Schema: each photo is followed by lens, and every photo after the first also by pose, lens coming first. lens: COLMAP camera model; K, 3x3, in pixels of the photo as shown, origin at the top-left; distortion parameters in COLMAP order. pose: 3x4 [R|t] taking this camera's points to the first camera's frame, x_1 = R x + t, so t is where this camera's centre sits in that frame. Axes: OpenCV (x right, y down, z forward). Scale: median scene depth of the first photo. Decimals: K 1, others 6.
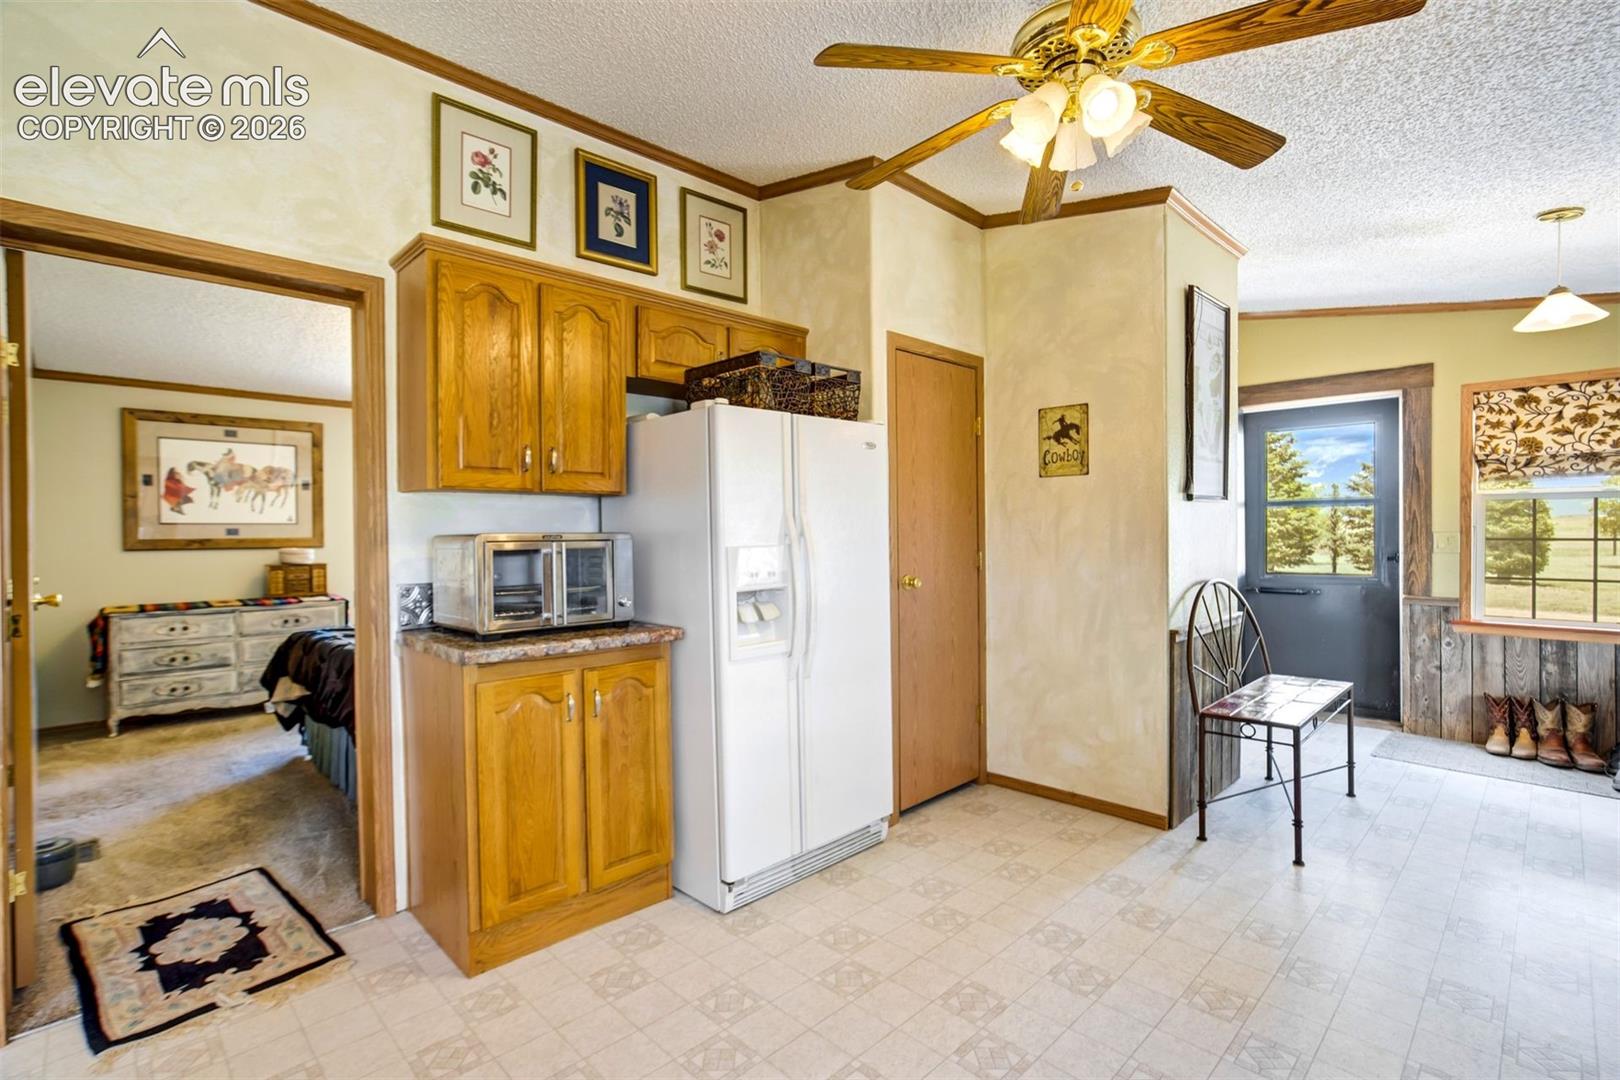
lens RADIAL K [[749.9, 0, 806.7], [0, 749.9, 537.9], [0, 0, 1]] dist [-0.039283, 0.023181]
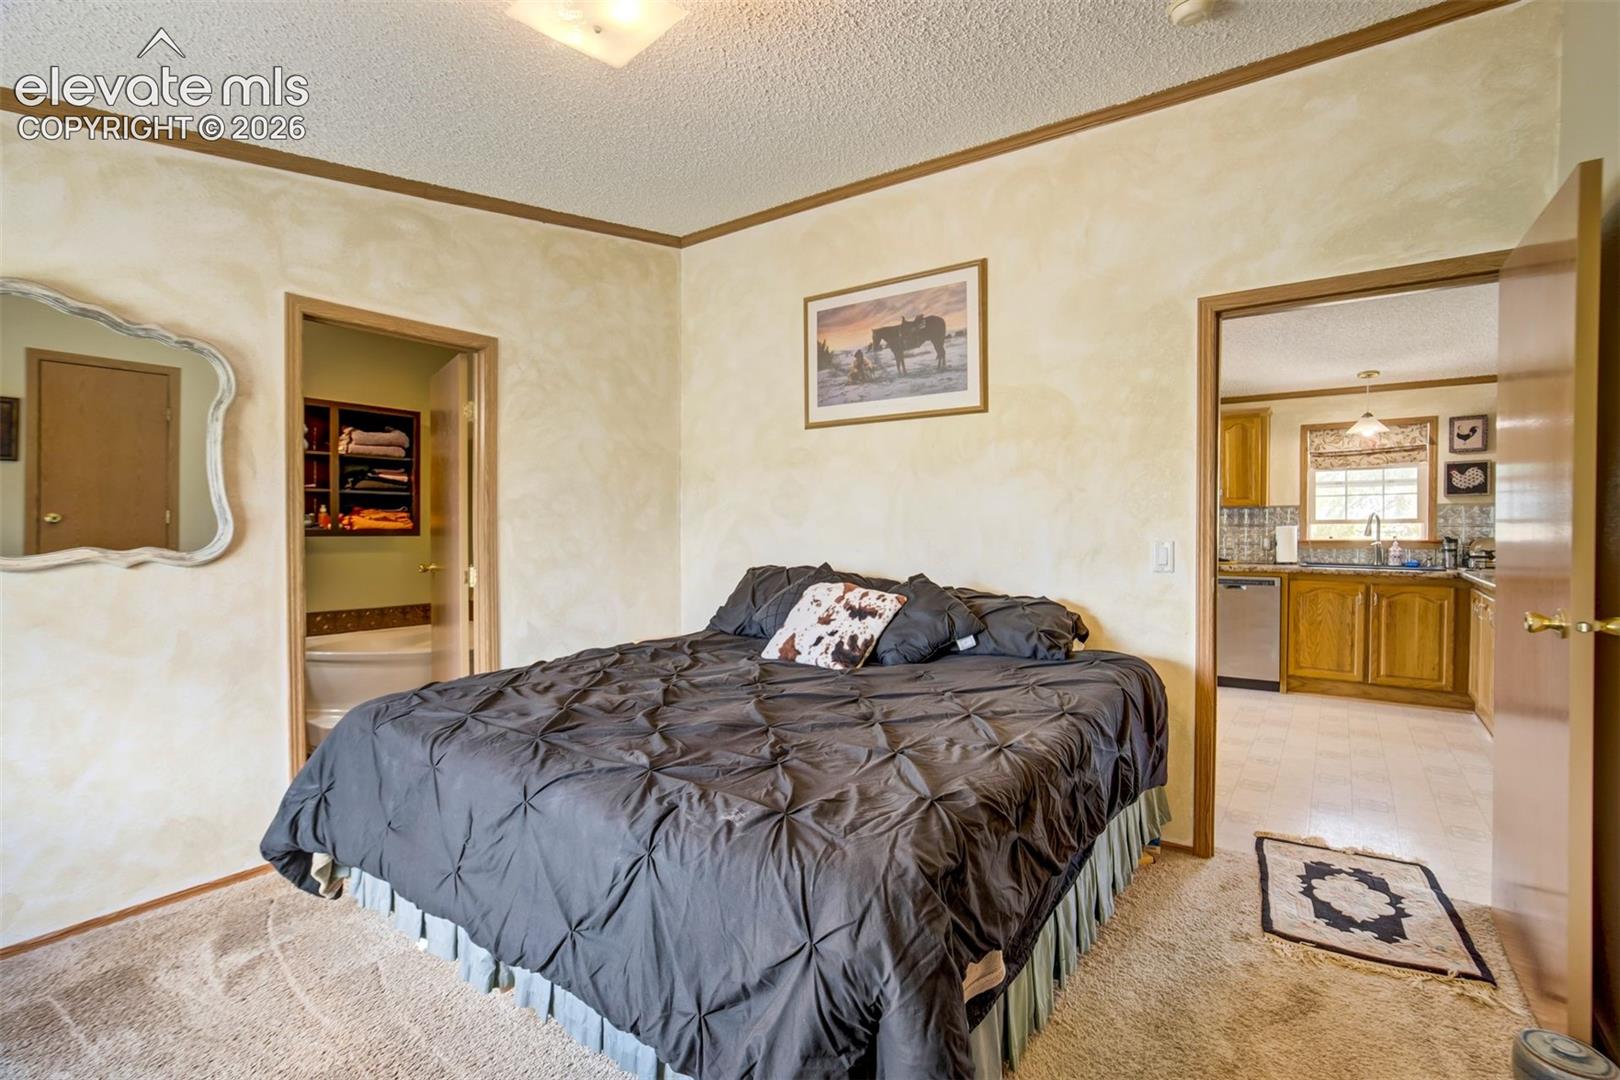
lens RADIAL K [[749.9, 0, 806.7], [0, 749.9, 537.9], [0, 0, 1]] dist [-0.039283, 0.023181]
pose [[-0.164117, -0.007882, 0.986409, -0.975694], [0.013443, 0.999857, 0.010226, -0.002611], [-0.986349, 0.014939, -0.163987, 1.088720]]
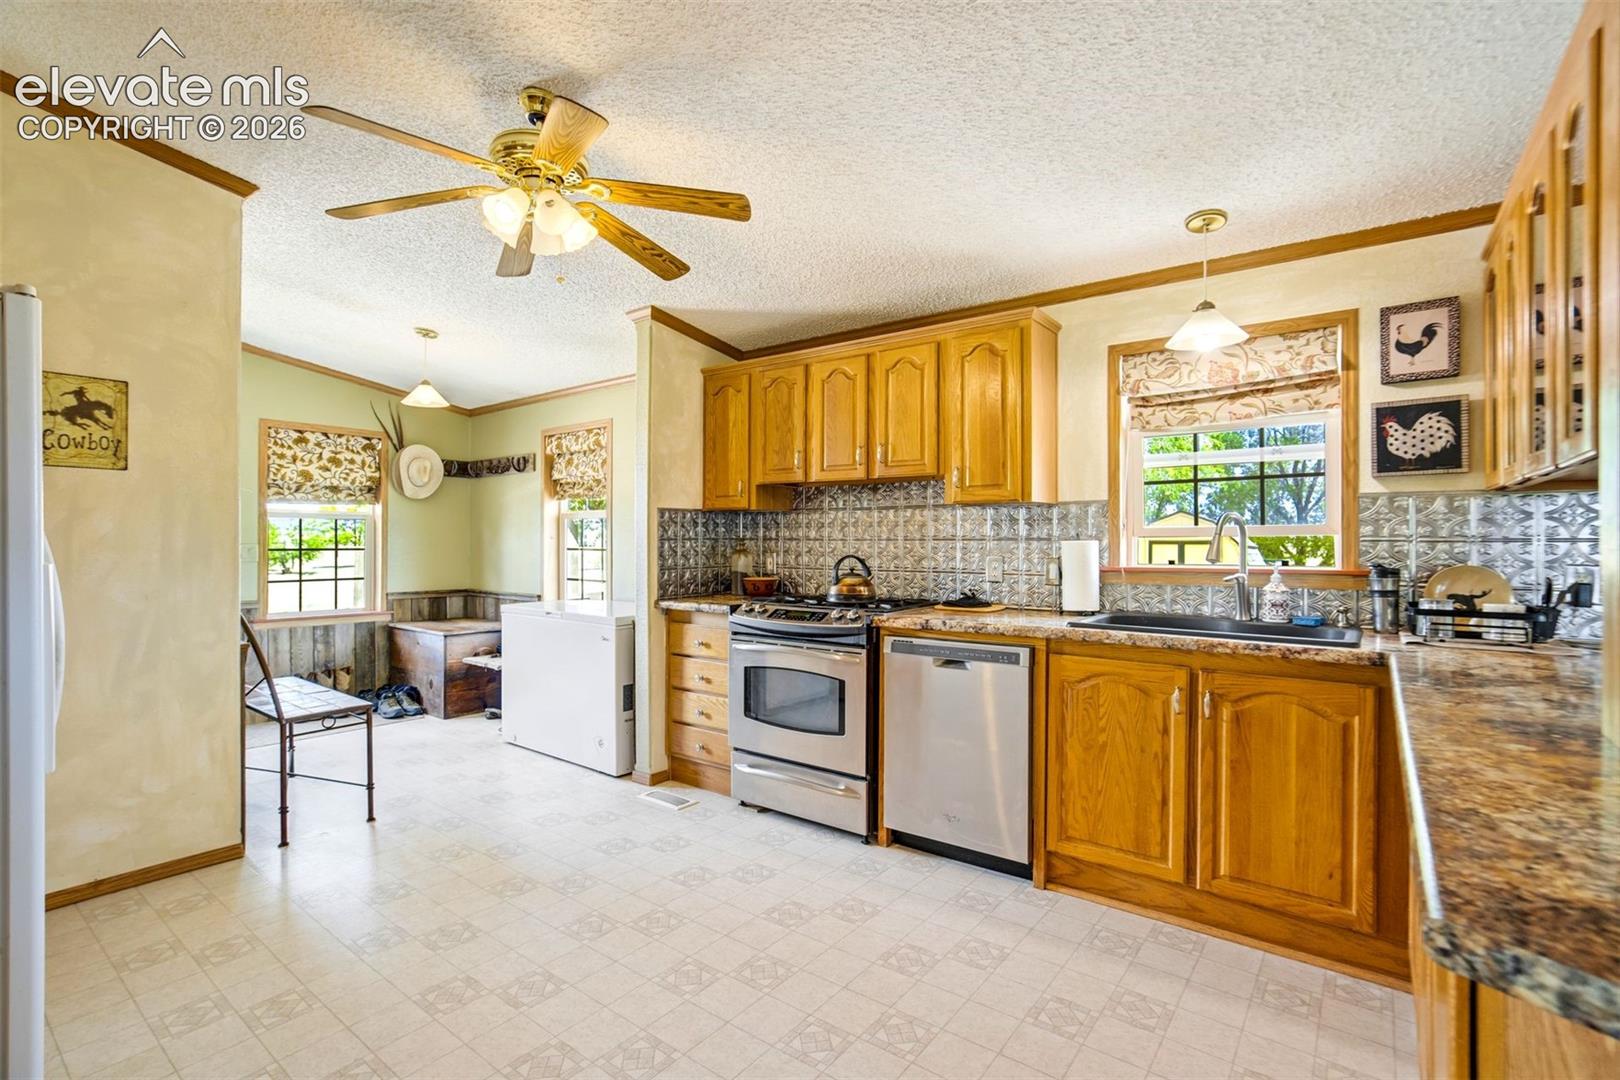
lens RADIAL K [[749.9, 0, 806.7], [0, 749.9, 537.9], [0, 0, 1]] dist [-0.039283, 0.023181]
pose [[-0.134304, 0.009243, 0.990897, -0.424702], [0.011340, 0.999905, -0.007790, 0.001941], [-0.990875, 0.010190, -0.134397, 0.319880]]
